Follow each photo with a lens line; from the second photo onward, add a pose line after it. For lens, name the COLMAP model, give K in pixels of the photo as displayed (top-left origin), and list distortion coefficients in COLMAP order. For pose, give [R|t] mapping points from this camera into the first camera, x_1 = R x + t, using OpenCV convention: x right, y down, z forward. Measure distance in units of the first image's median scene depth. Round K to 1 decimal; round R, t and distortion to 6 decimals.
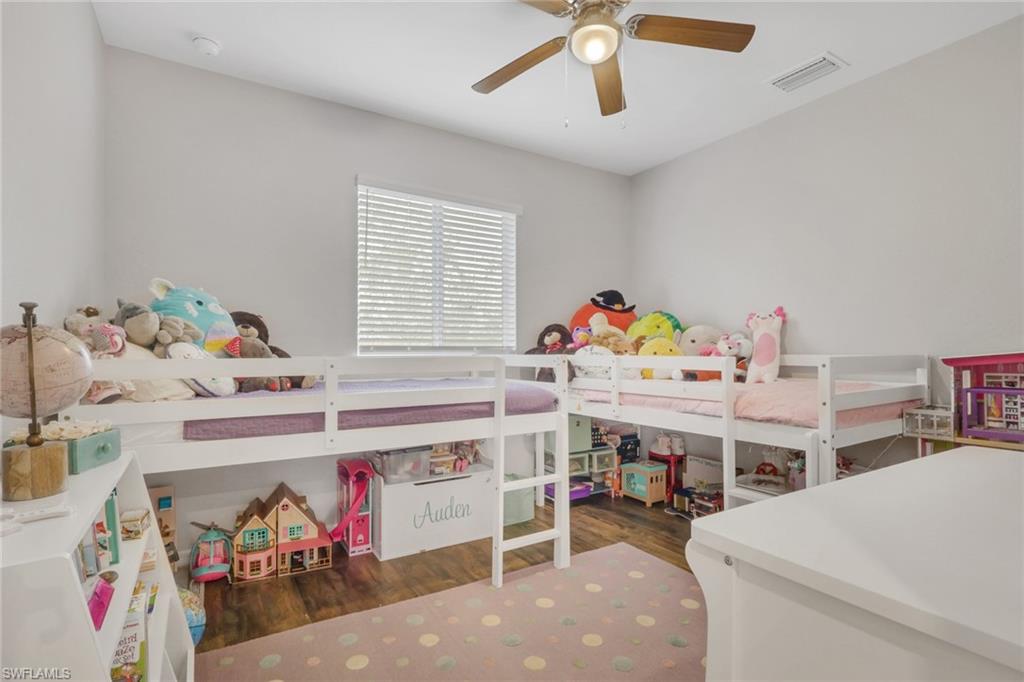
lens RADIAL K [[497.4, 0, 516.4], [0, 497.4, 349.2], [0, 0, 1]] dist [0.001165, 0.000937]
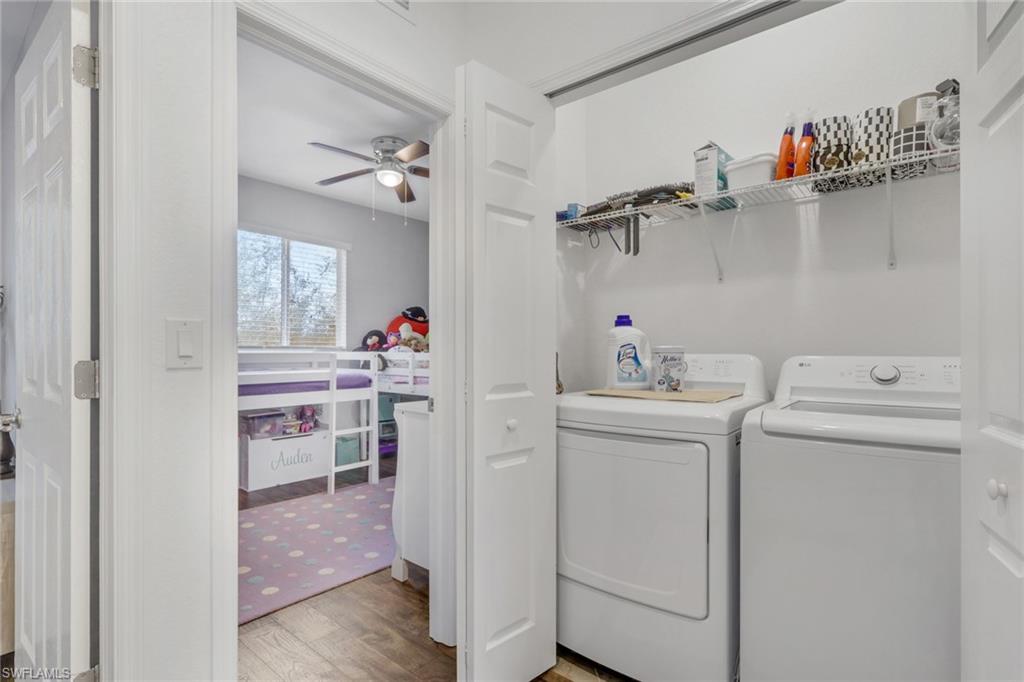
lens RADIAL K [[506.8, 0, 508.7], [0, 506.8, 348.5], [0, 0, 1]] dist [-0.002014, -0.000175]
pose [[0.955753, 0.003518, 0.294148, 0.020630], [-0.004784, 0.999982, 0.003583, -0.006727], [-0.294130, -0.004832, 0.955753, -0.558258]]
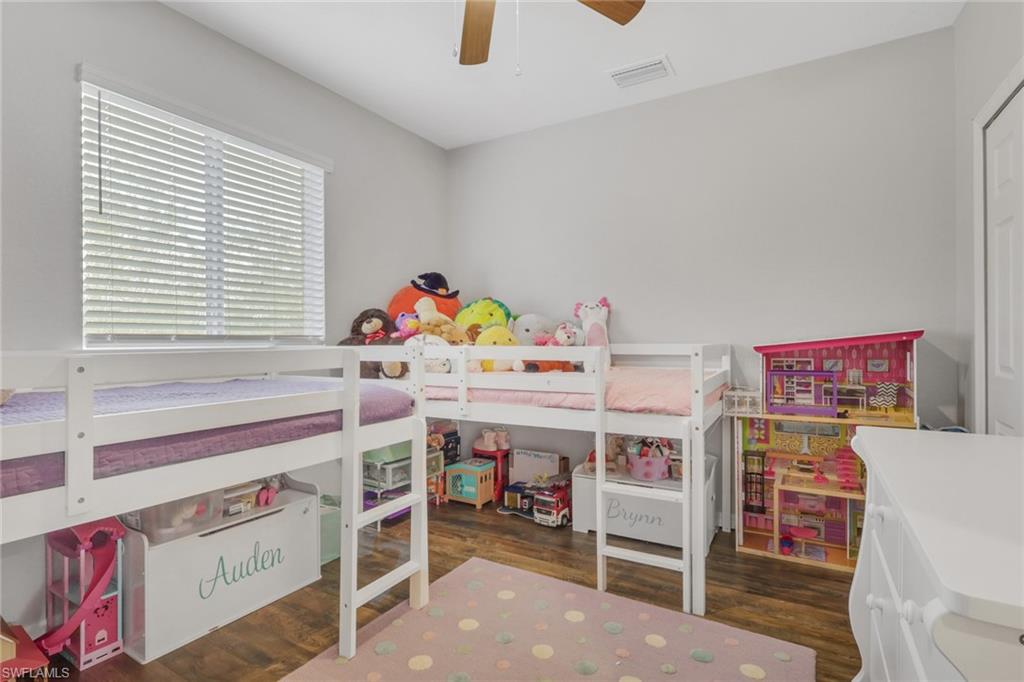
lens RADIAL K [[502.7, 0, 512.5], [0, 502.7, 344.1], [0, 0, 1]] dist [-0.000468, 0.001053]
pose [[0.886461, -0.006307, 0.462760, -0.122933], [0.001615, 0.999943, 0.010535, 0.000340], [-0.462800, -0.008592, 0.886421, 0.163387]]
